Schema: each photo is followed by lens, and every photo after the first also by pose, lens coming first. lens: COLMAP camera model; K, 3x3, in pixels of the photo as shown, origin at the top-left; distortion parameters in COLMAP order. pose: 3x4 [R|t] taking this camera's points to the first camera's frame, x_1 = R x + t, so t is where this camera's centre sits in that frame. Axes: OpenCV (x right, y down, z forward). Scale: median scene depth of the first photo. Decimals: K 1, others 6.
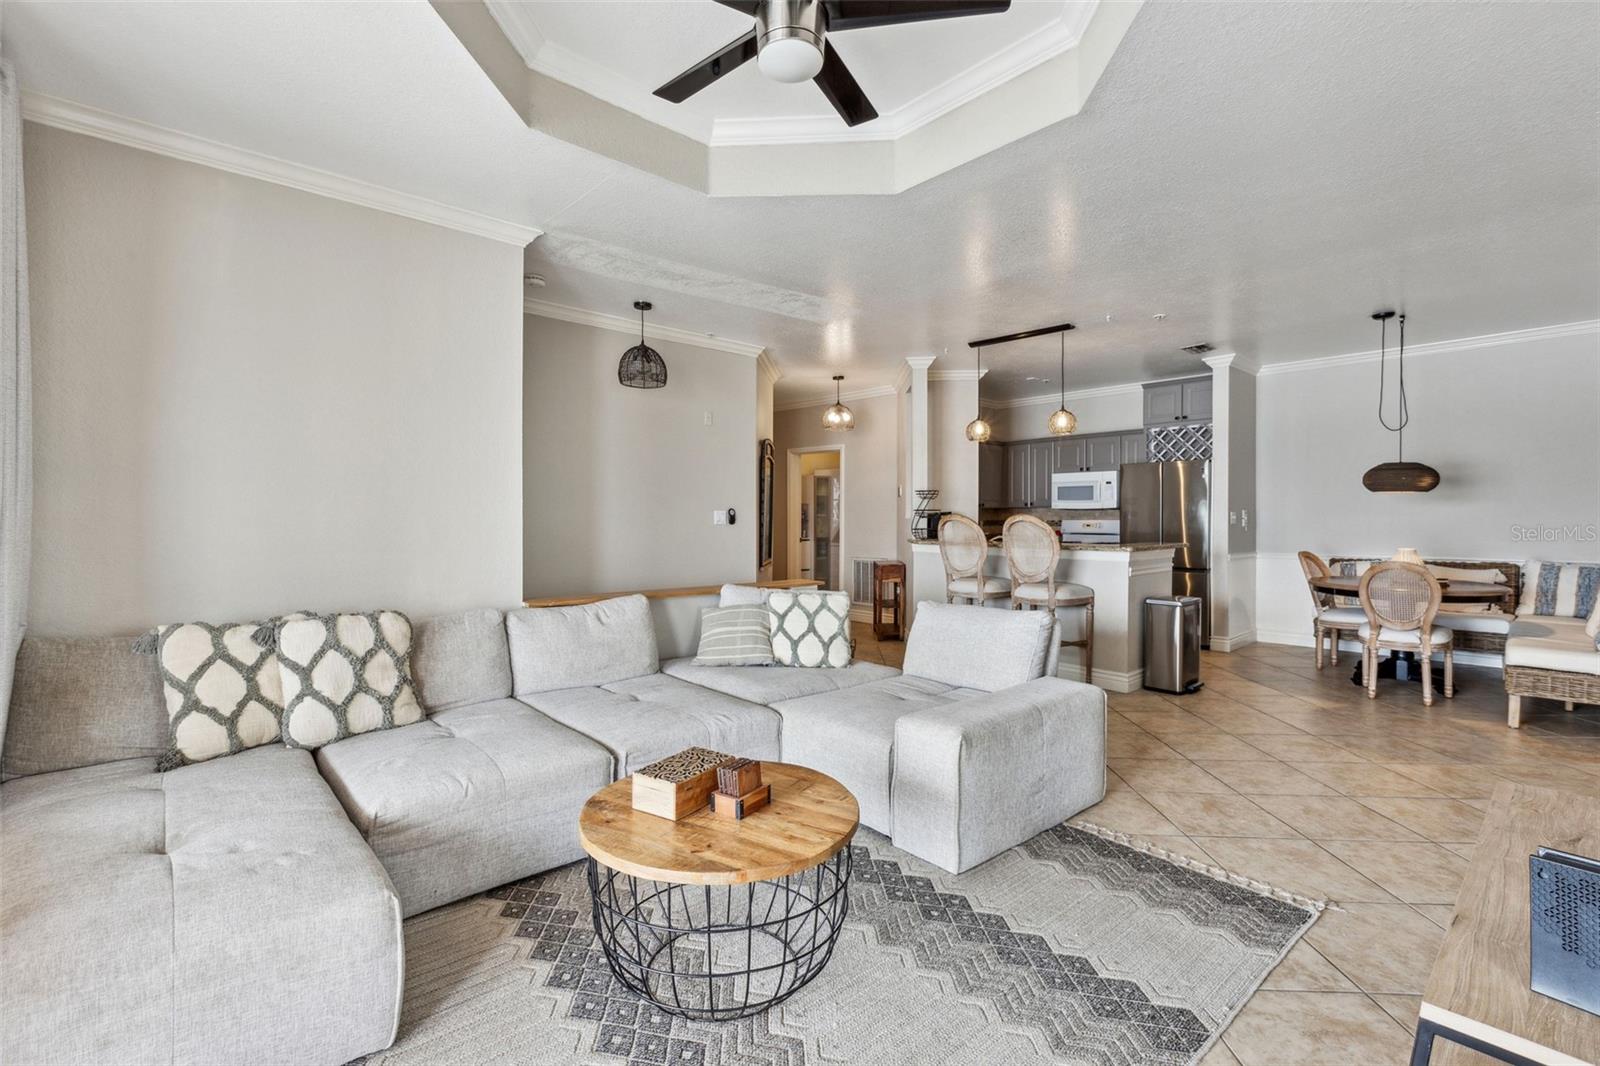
lens RADIAL K [[721.1, 0, 800.8], [0, 721.1, 525.8], [0, 0, 1]] dist [0.000507, 0.000416]
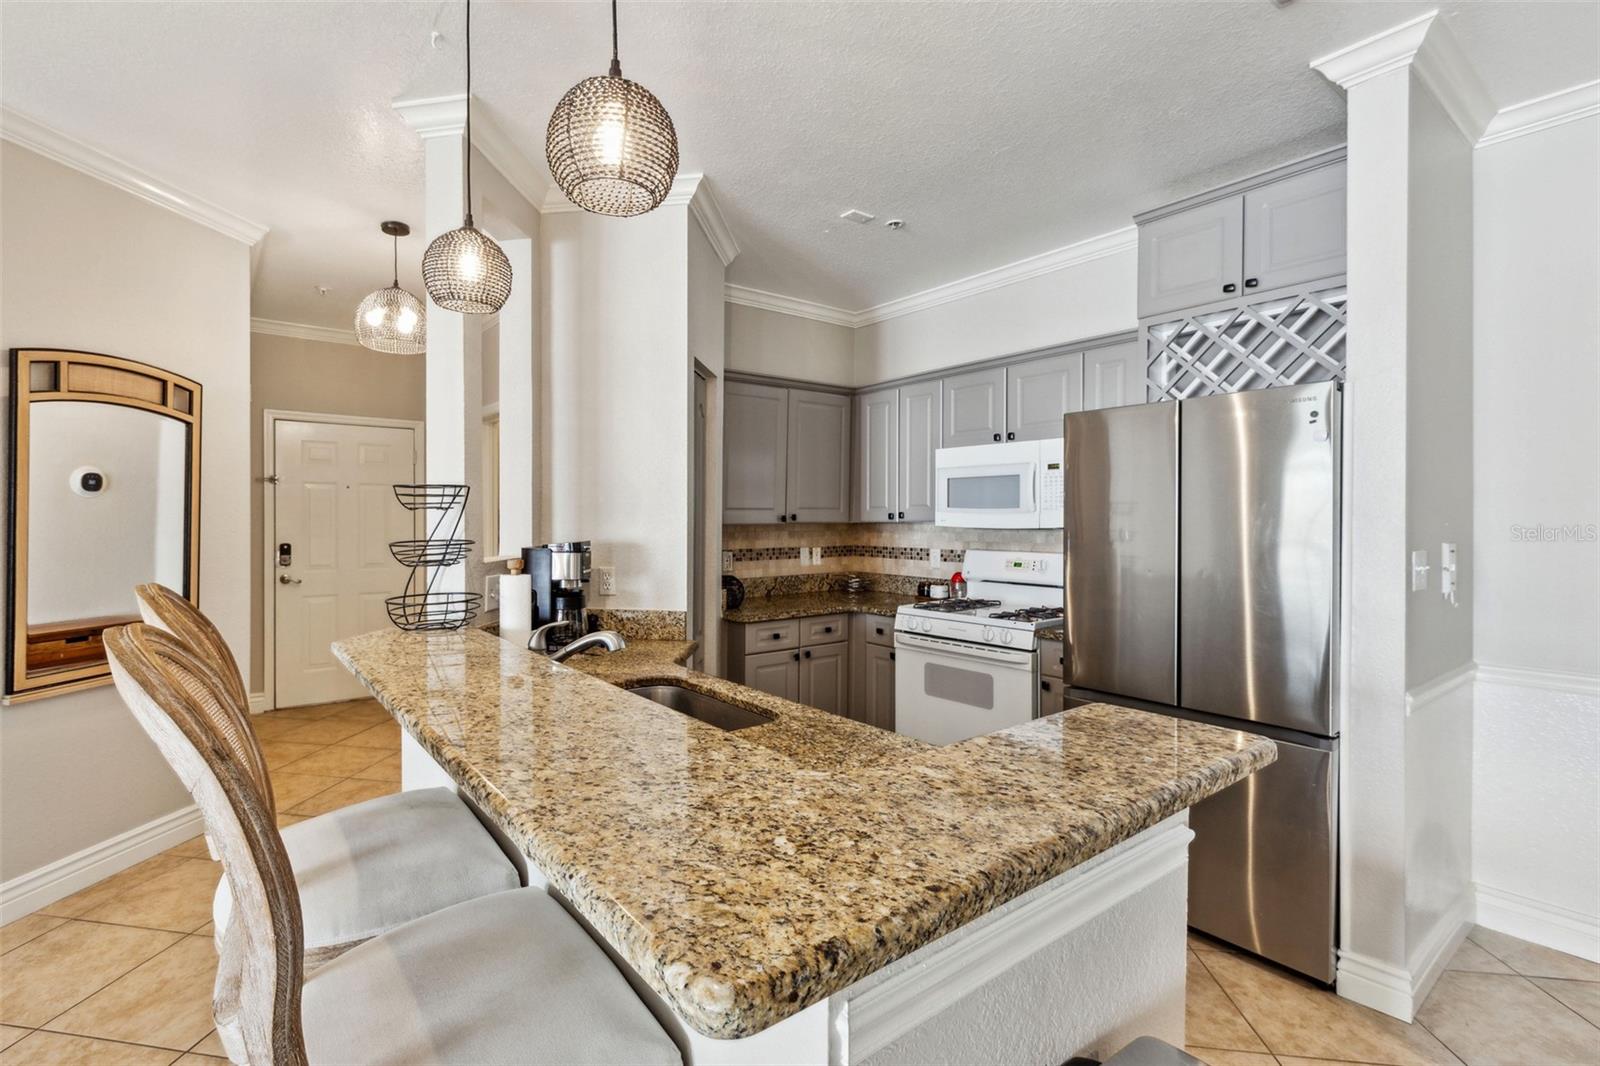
lens RADIAL K [[721.1, 0, 761.7], [0, 721.1, 525.6], [0, 0, 1]] dist [0.000507, 0.000416]
pose [[0.995673, -0.000164, -0.092927, 0.294945], [0.000328, 0.999998, 0.001751, -0.026455], [0.092926, -0.001774, 0.995671, 0.565569]]
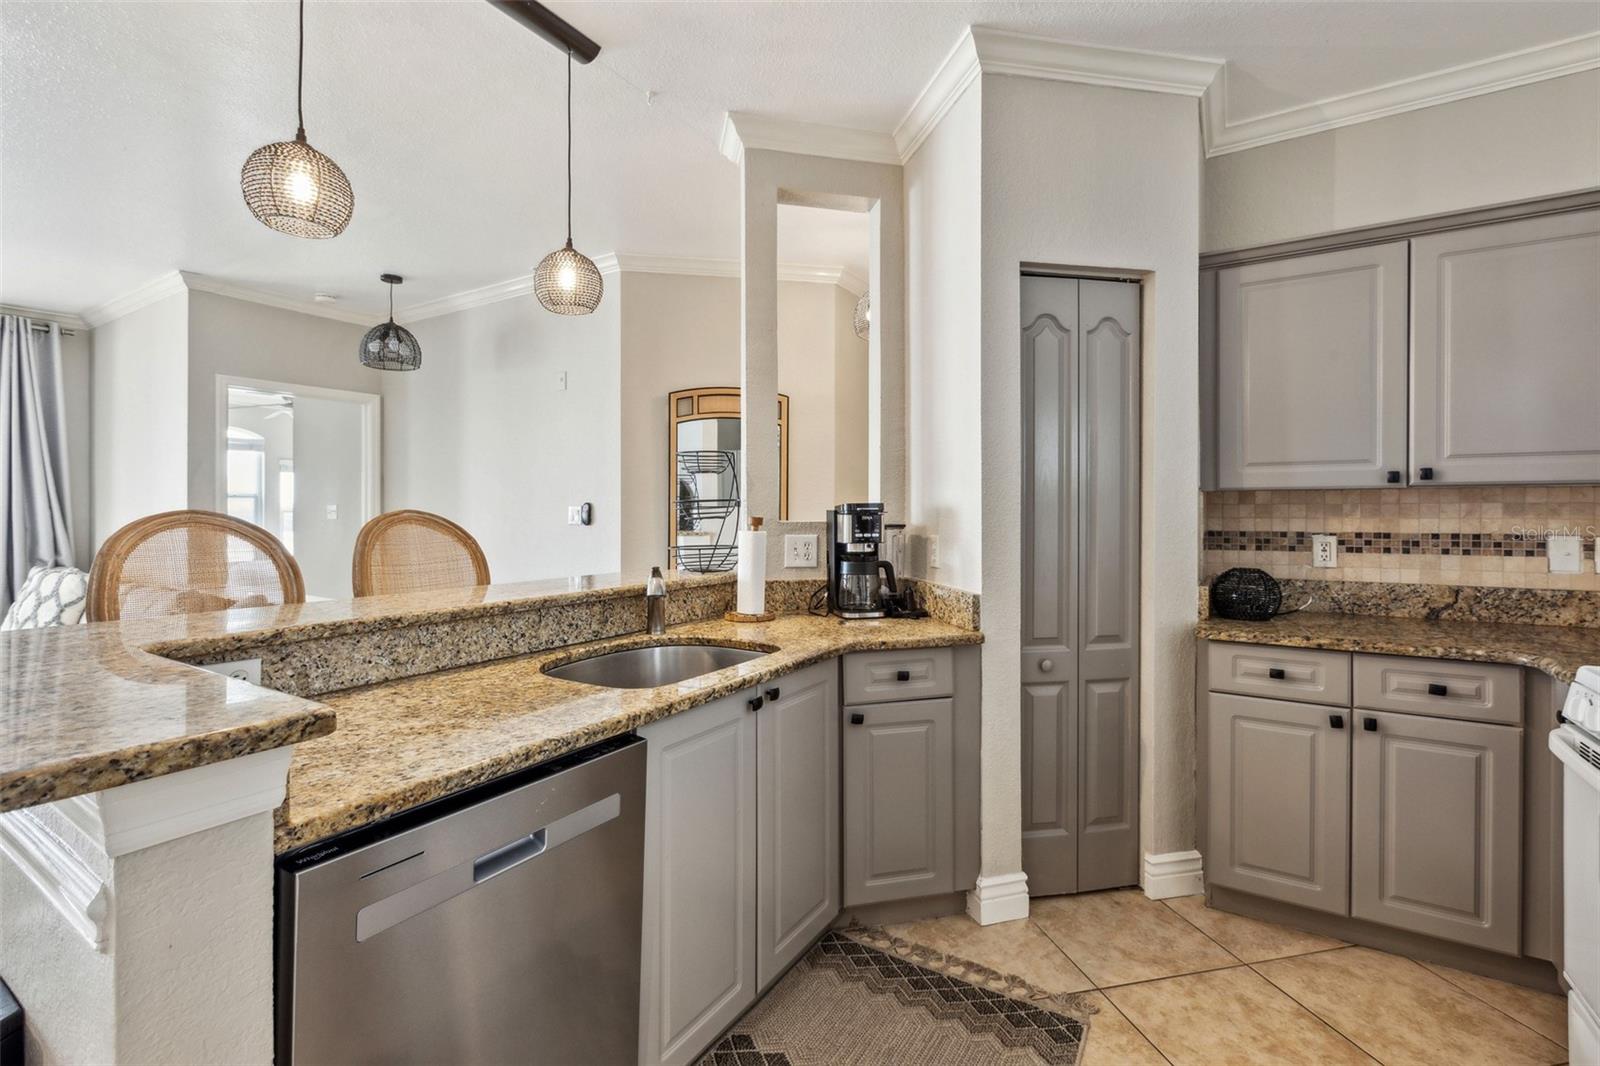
lens RADIAL K [[721.1, 0, 797.4], [0, 721.1, 516.5], [0, 0, 1]] dist [0.000507, 0.000416]
pose [[0.273724, 0.004418, -0.961798, 0.489174], [-0.008725, 0.999960, 0.002110, -0.012250], [0.961769, 0.007814, 0.273752, 0.792992]]
